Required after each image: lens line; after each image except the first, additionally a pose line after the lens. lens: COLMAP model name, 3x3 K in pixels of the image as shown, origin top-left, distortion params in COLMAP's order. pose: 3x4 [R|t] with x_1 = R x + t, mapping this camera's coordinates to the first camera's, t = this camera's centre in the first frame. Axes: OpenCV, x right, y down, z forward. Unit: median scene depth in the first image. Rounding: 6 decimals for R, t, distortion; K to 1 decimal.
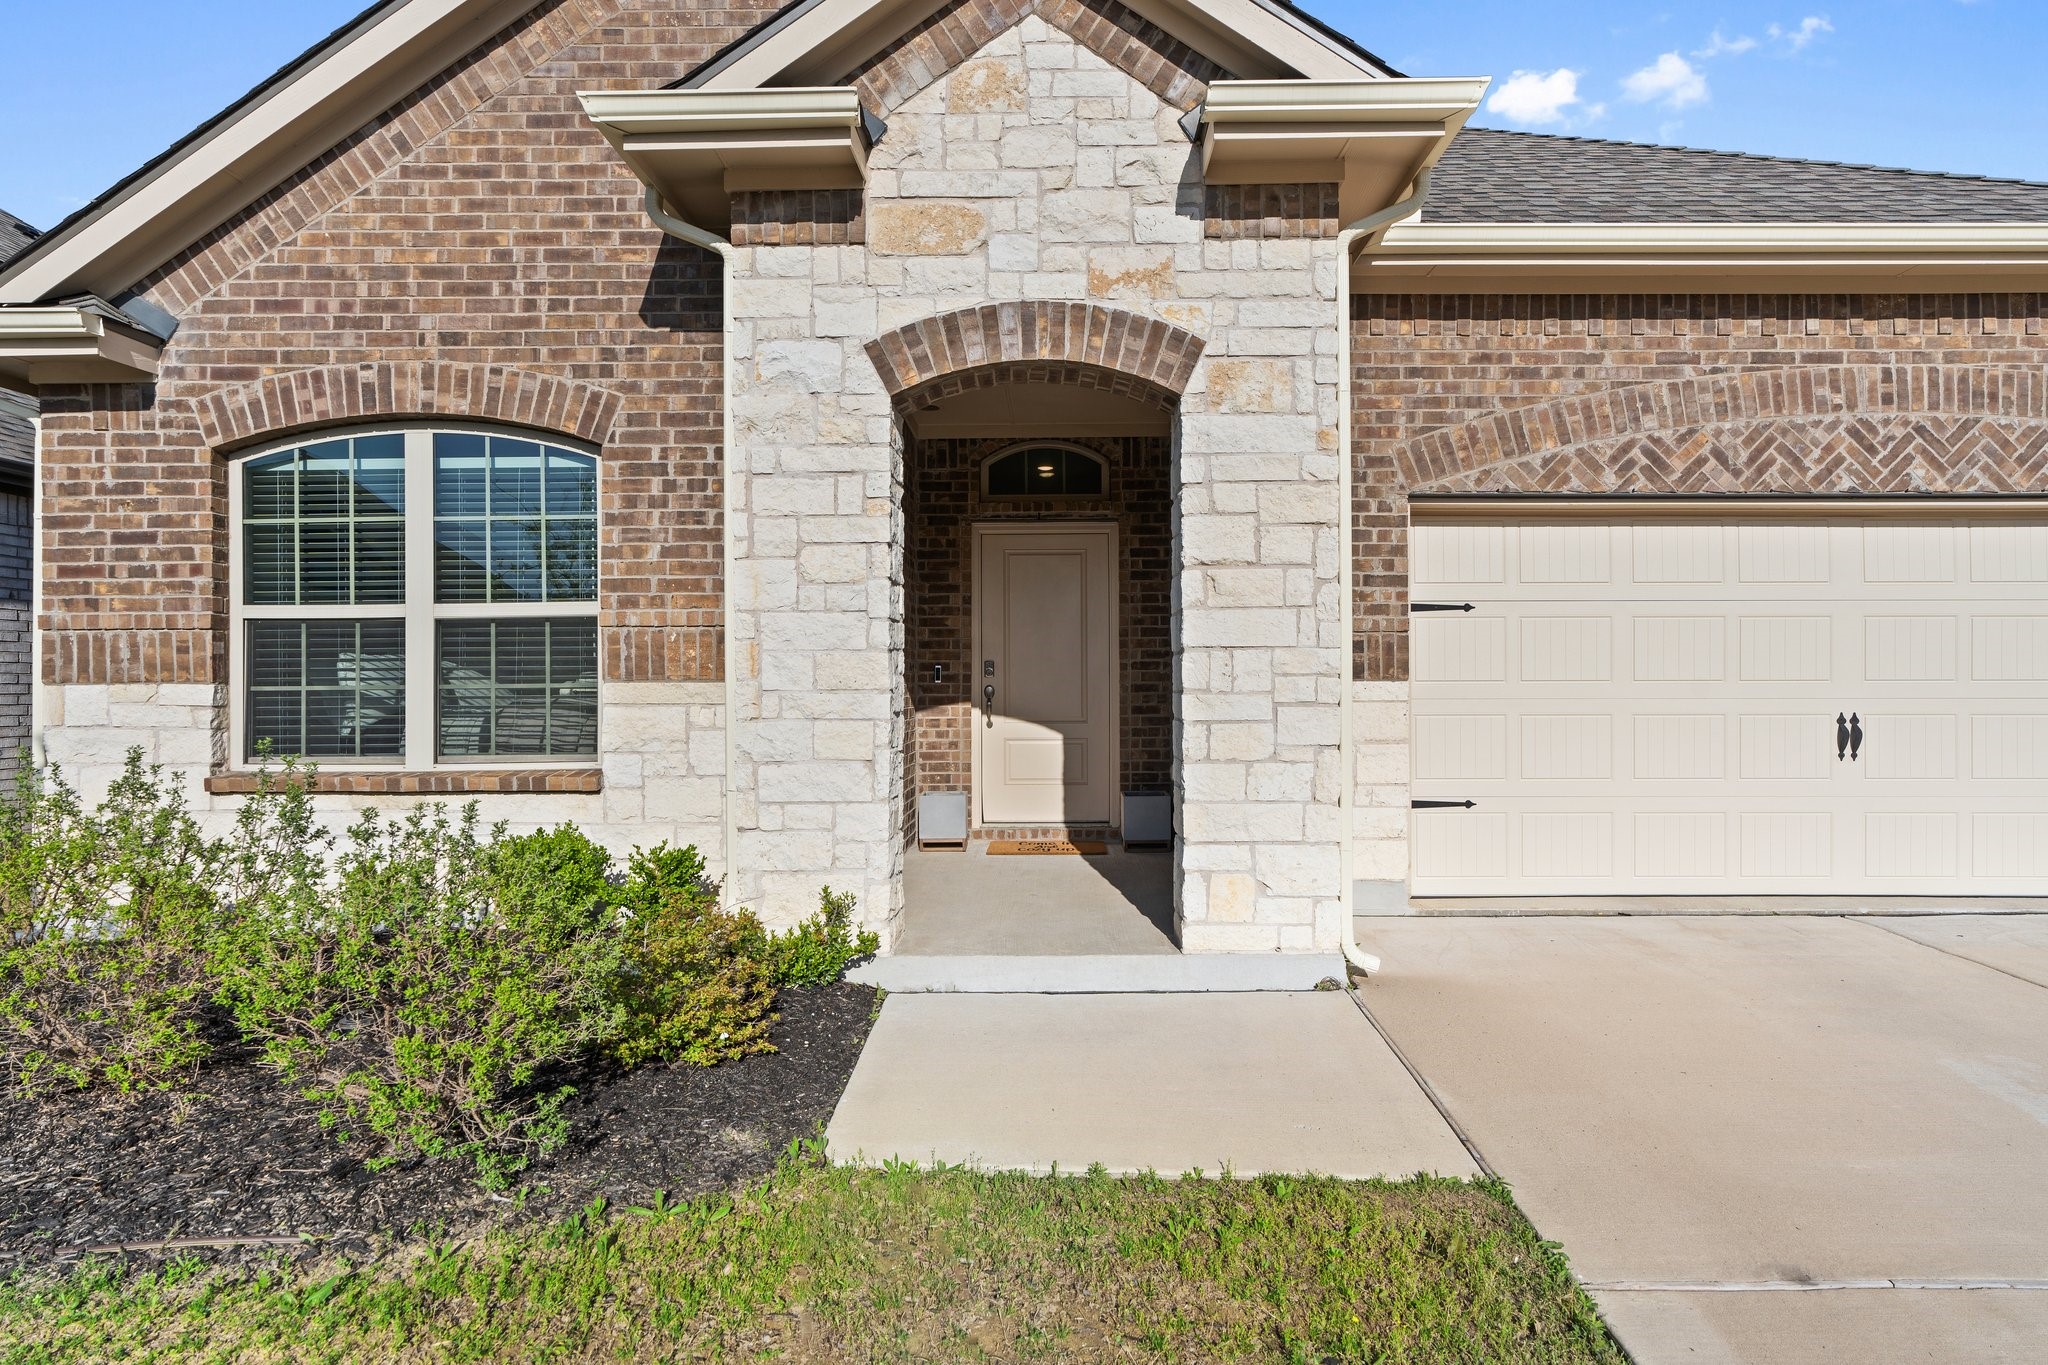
lens RADIAL K [[1046.2, 0, 1064.7], [0, 1046.2, 709.6], [0, 0, 1]] dist [-0.005013, 0.002856]
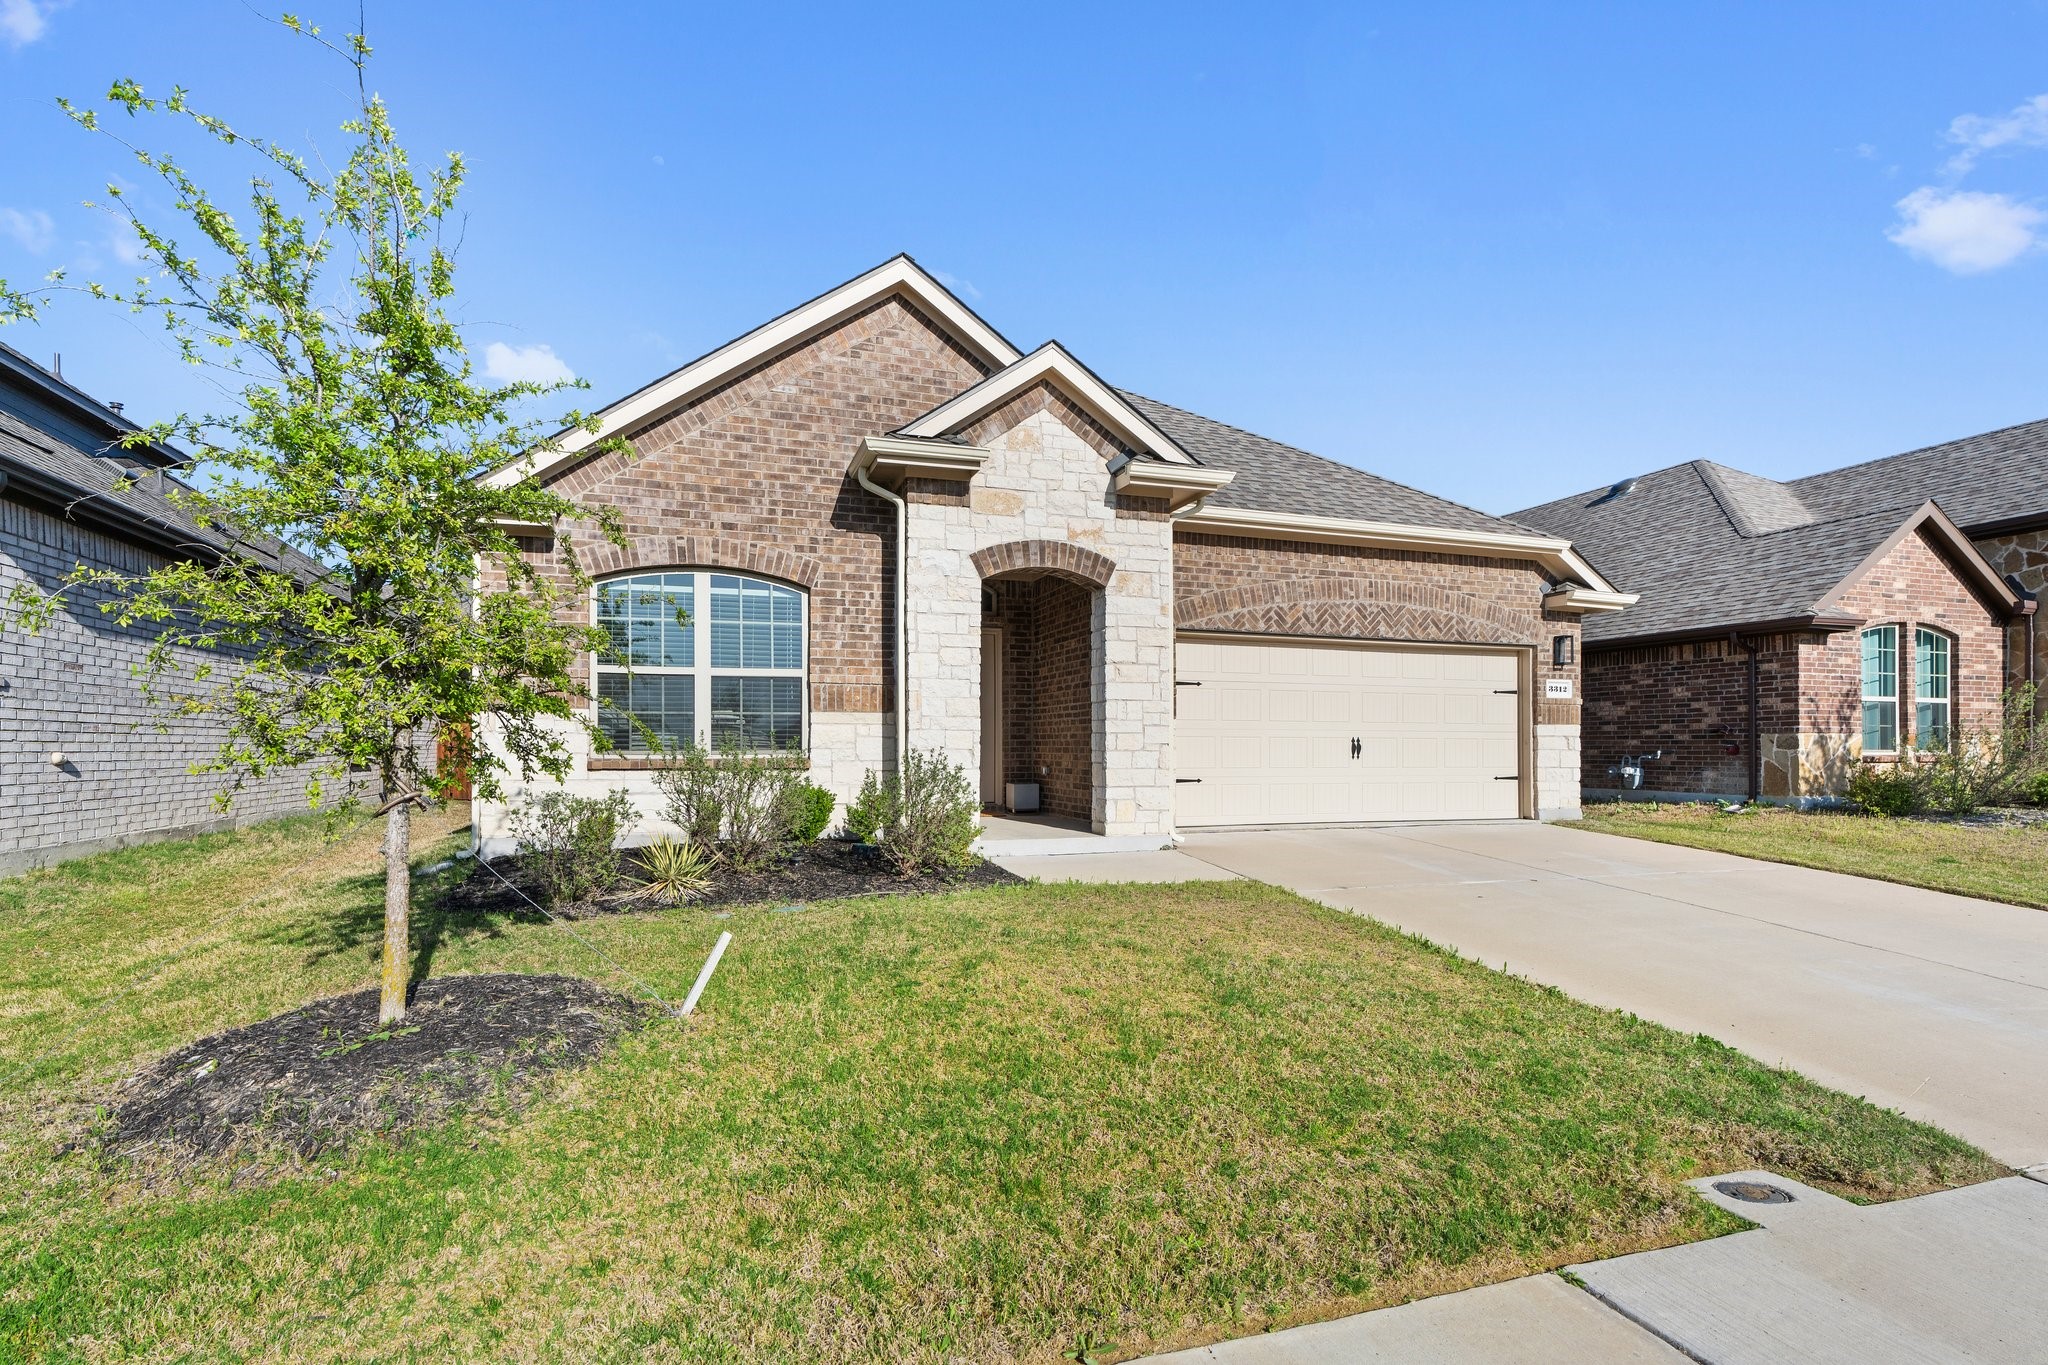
lens RADIAL K [[1068.5, 0, 1017.8], [0, 1068.5, 788.7], [0, 0, 1]] dist [-0.001390, -0.000490]
pose [[0.943951, -0.006027, 0.330031, -0.731878], [0.001333, 0.999895, 0.014448, 0.087537], [-0.330083, -0.013199, 0.943860, -0.980645]]
